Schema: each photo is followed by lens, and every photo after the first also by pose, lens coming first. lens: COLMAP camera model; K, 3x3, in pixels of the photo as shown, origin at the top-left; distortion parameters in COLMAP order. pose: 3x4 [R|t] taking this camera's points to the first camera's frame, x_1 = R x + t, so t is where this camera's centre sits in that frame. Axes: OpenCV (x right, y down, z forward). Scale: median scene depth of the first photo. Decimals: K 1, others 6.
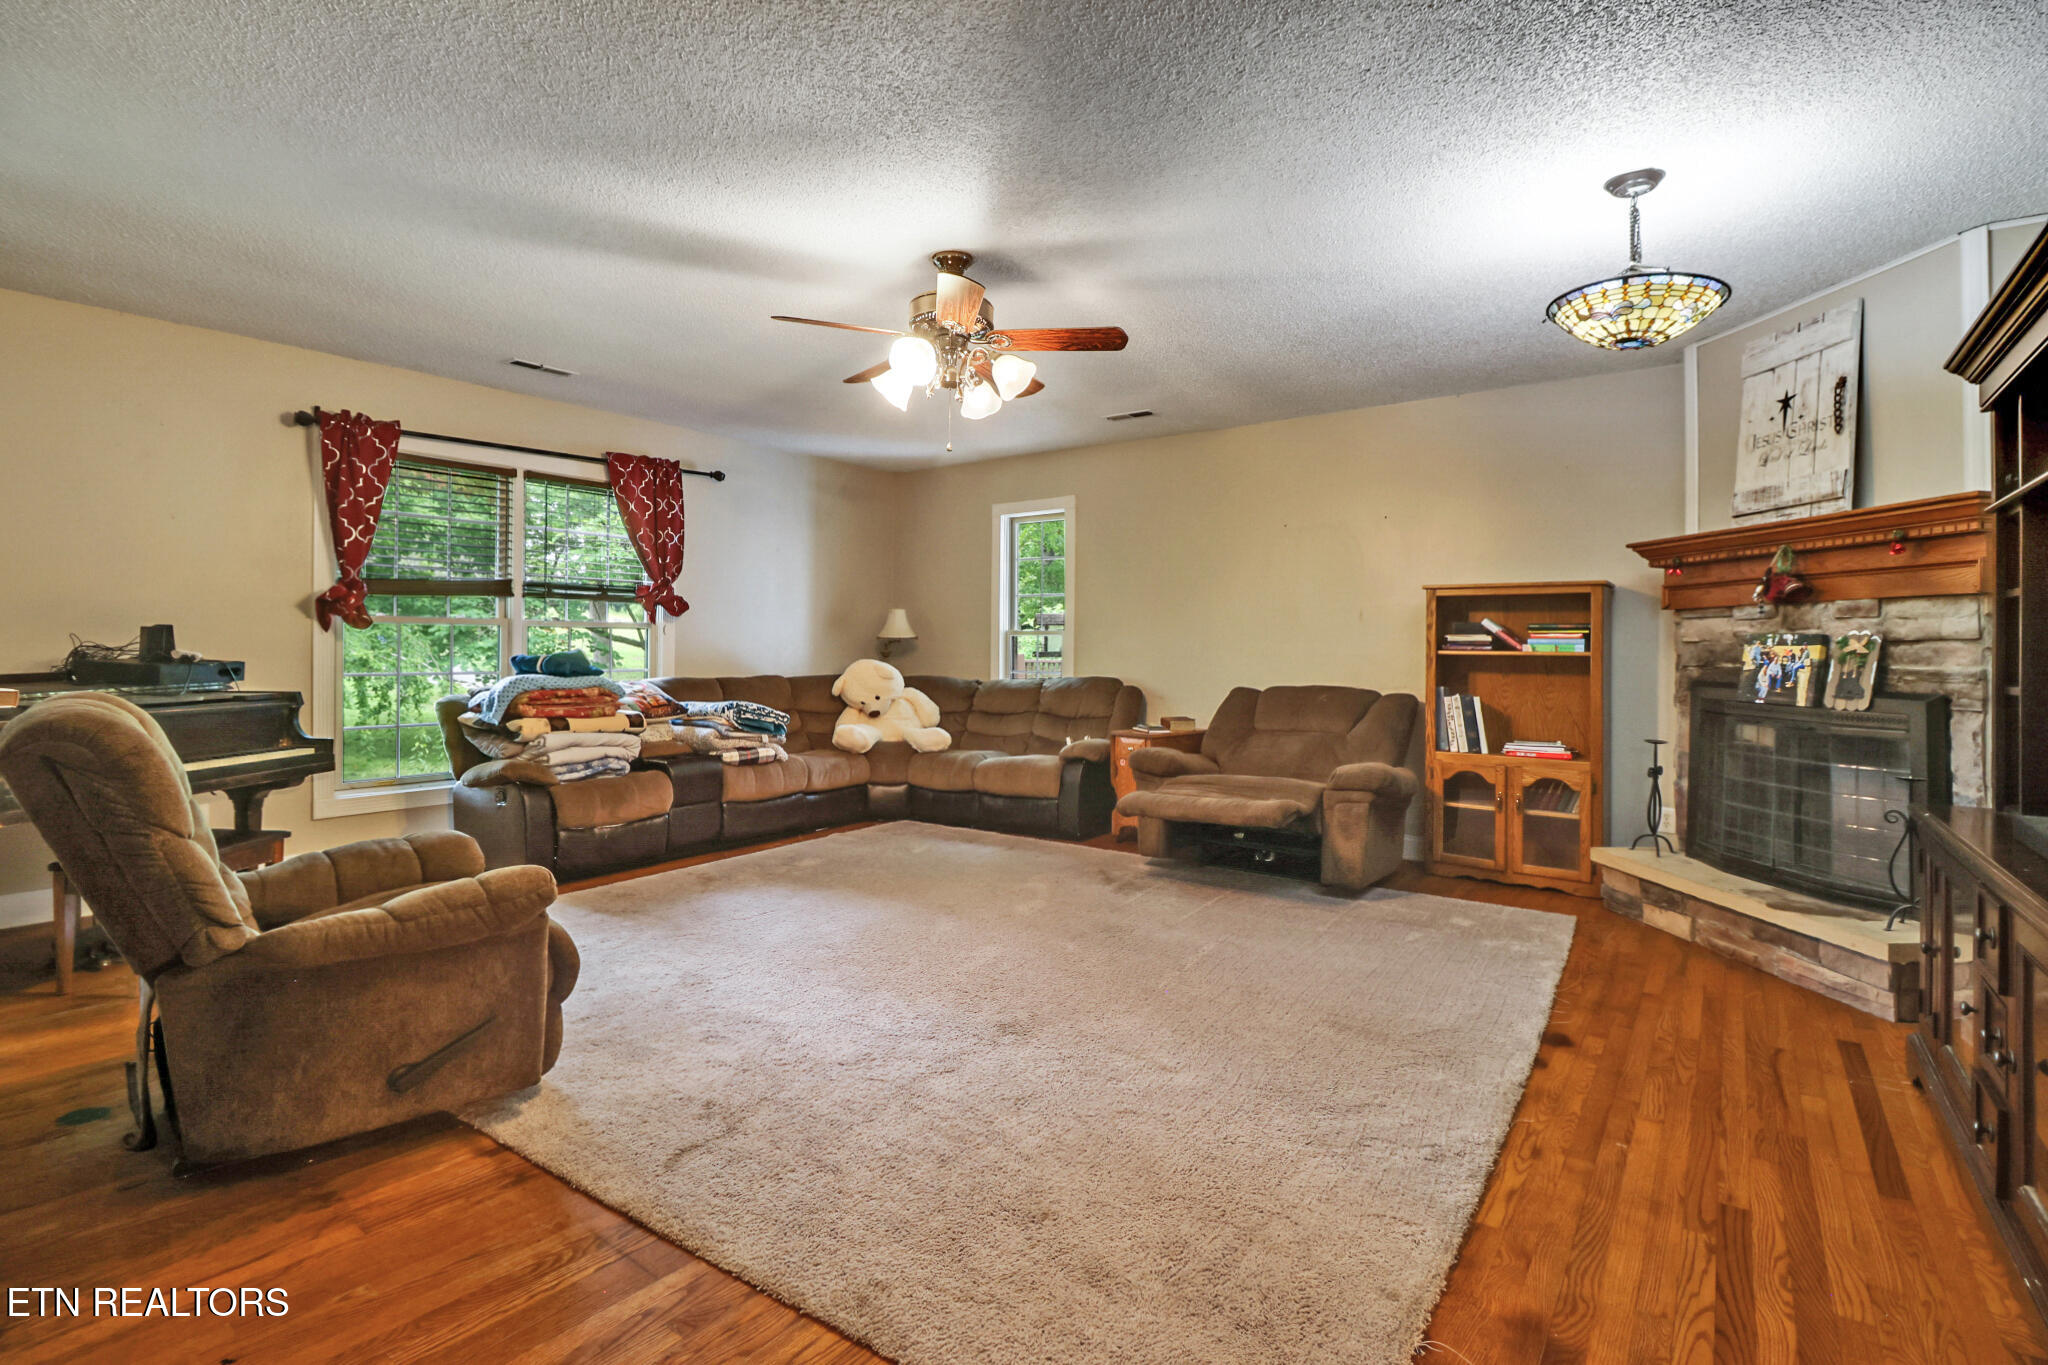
lens RADIAL K [[934.3, 0, 1037.9], [0, 934.3, 647.0], [0, 0, 1]] dist [0.022010, -0.018899]
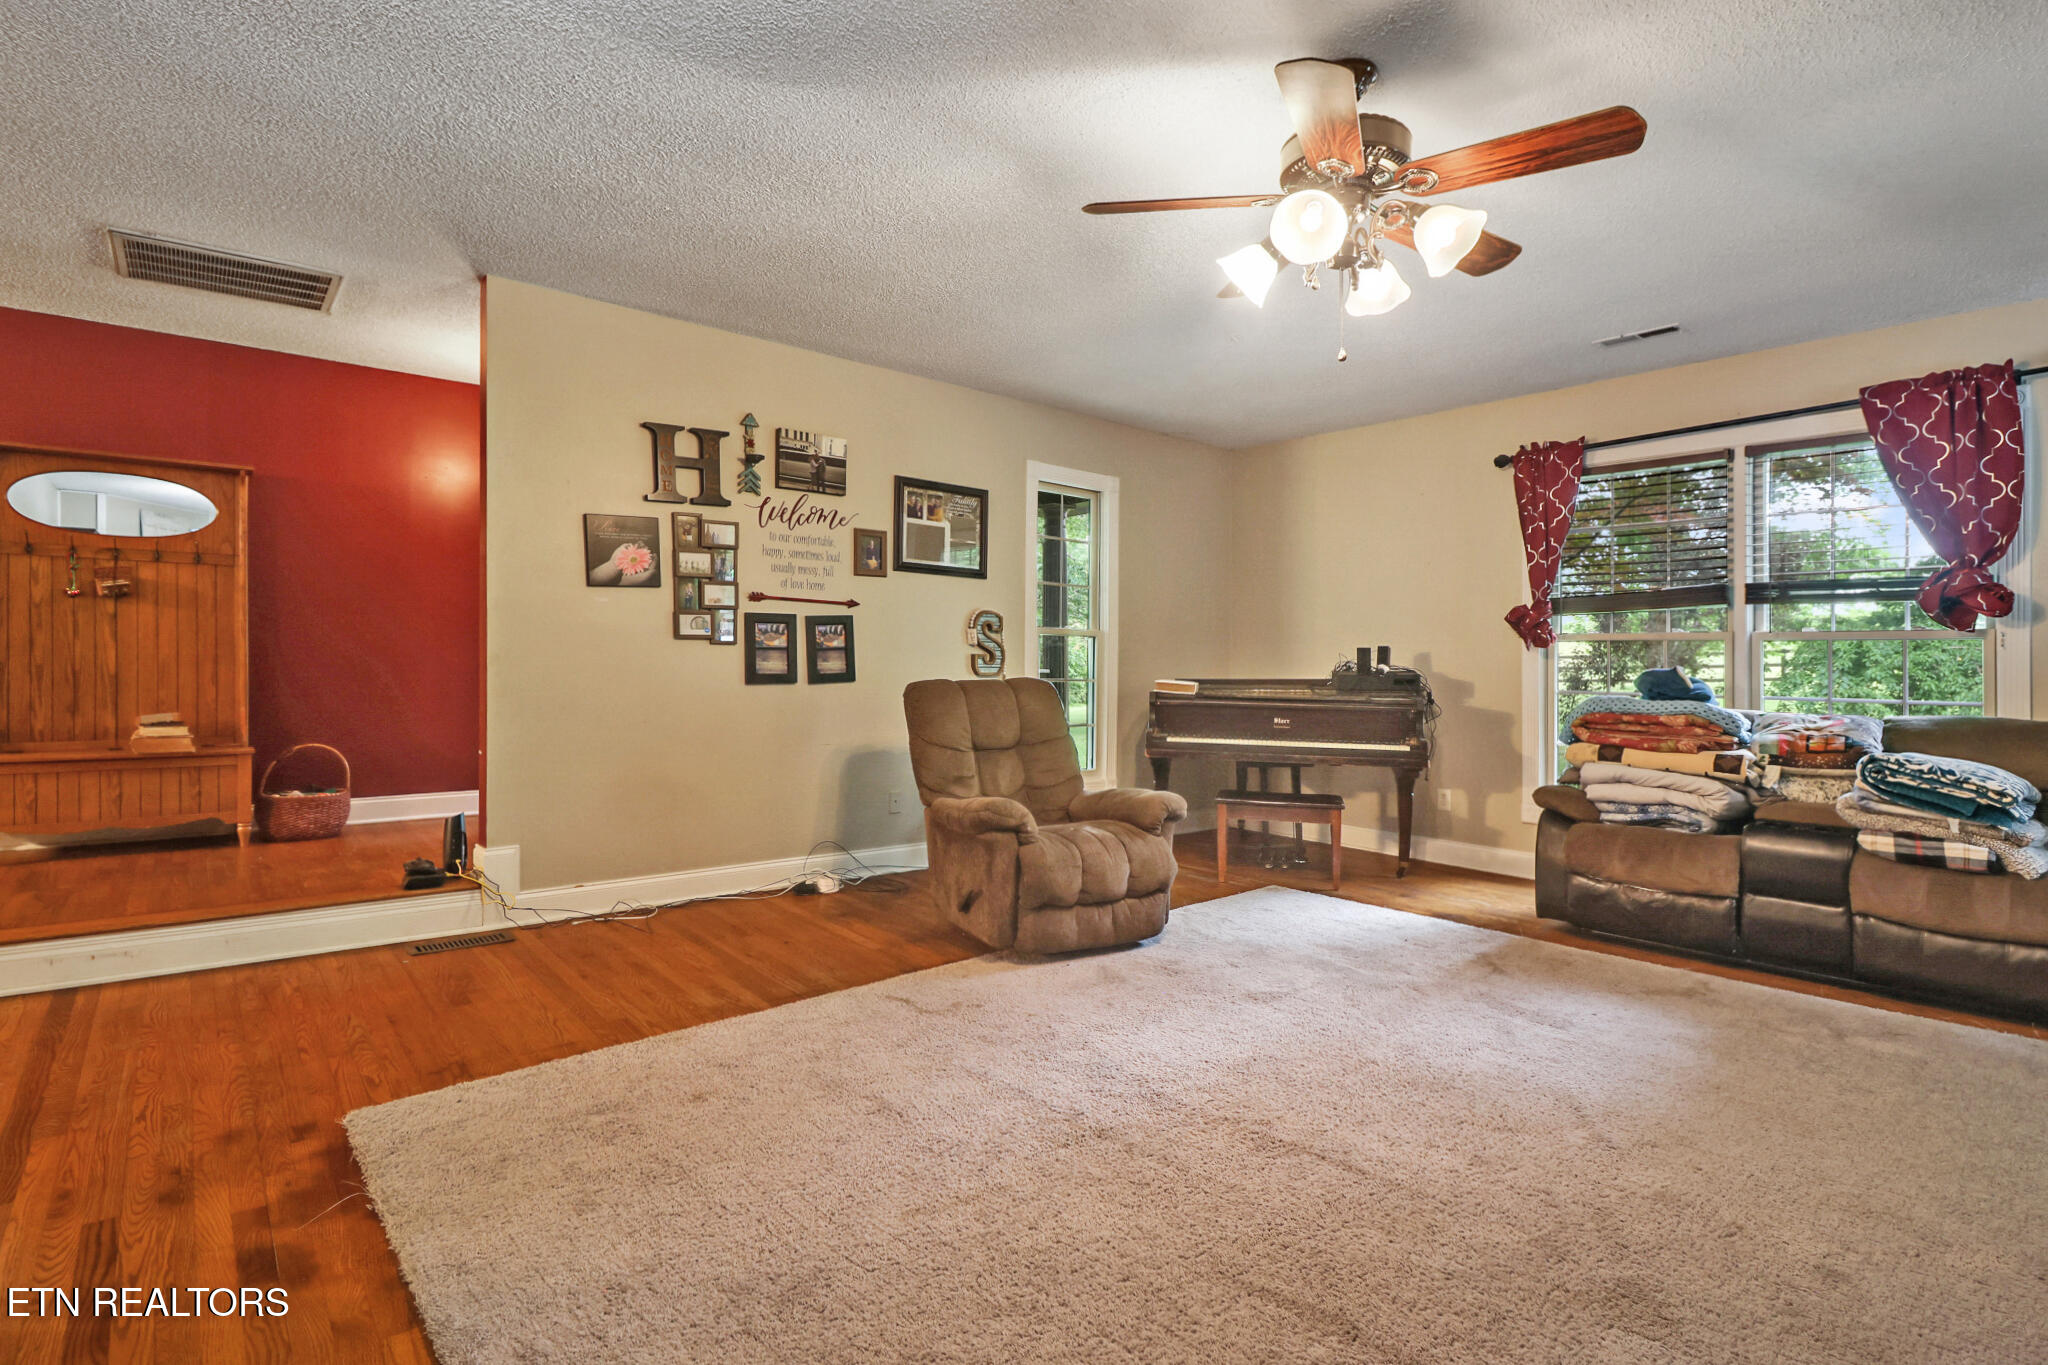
lens RADIAL K [[983.9, 0, 1029.5], [0, 983.9, 669.5], [0, 0, 1]] dist [0.001223, -0.011686]
pose [[-0.215331, -0.001504, -0.976540, 0.477642], [-0.015300, 0.999881, 0.001834, 0.012641], [0.976421, 0.015336, -0.215329, 0.684766]]
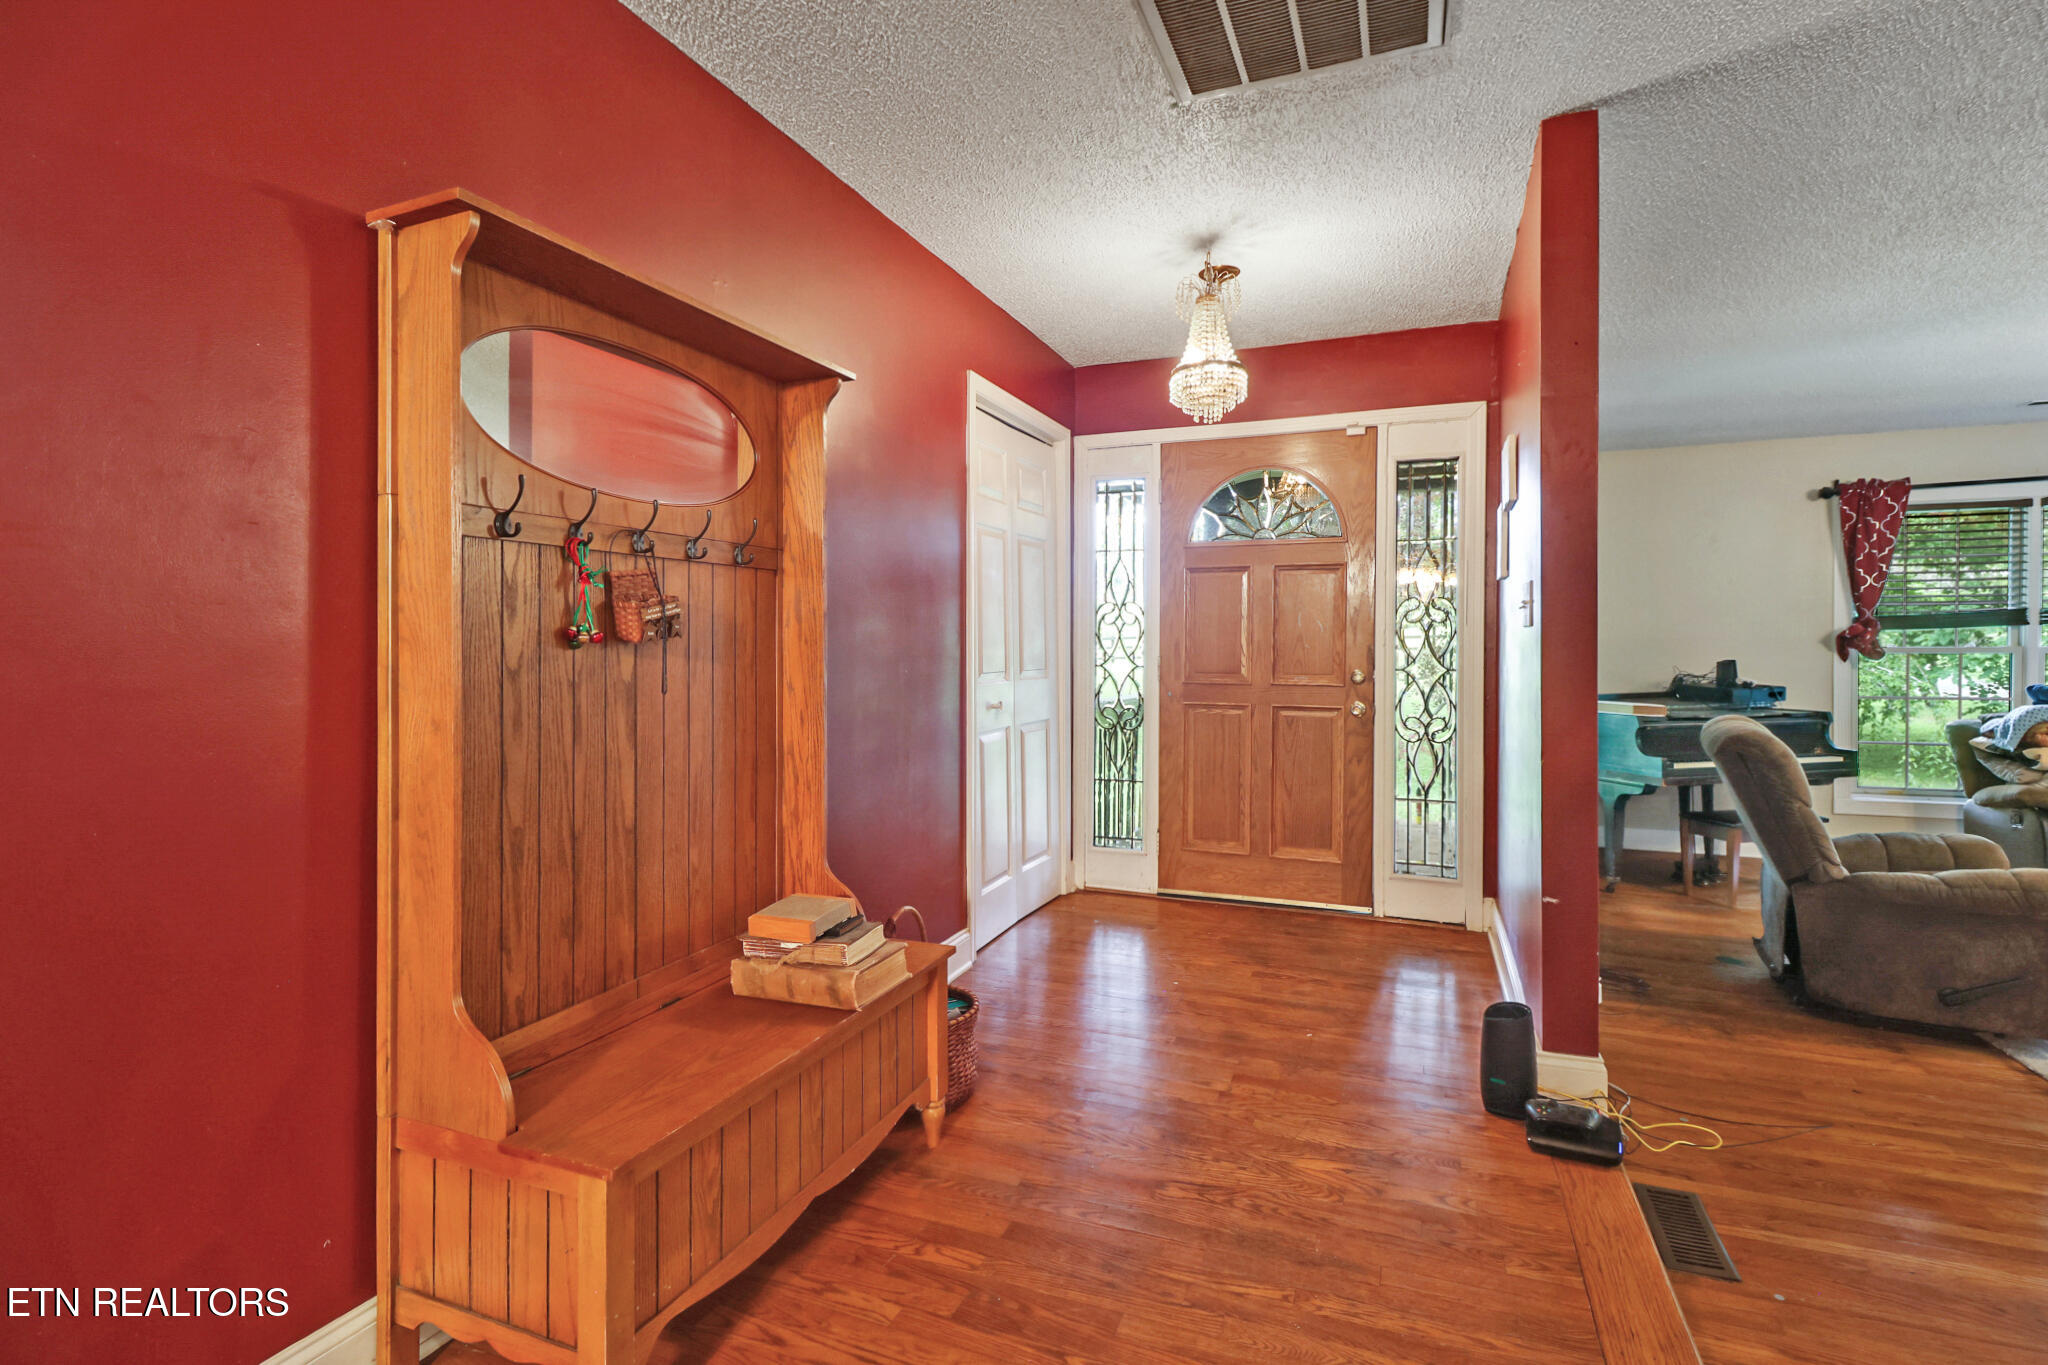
lens RADIAL K [[953.0, 0, 1060.0], [0, 953.0, 658.6], [0, 0, 1]] dist [0.021733, -0.018497]
pose [[0.275212, 0.005810, -0.961366, 0.166416], [0.007184, 0.999941, 0.008099, -0.038310], [0.961357, -0.009135, 0.275154, -0.331692]]
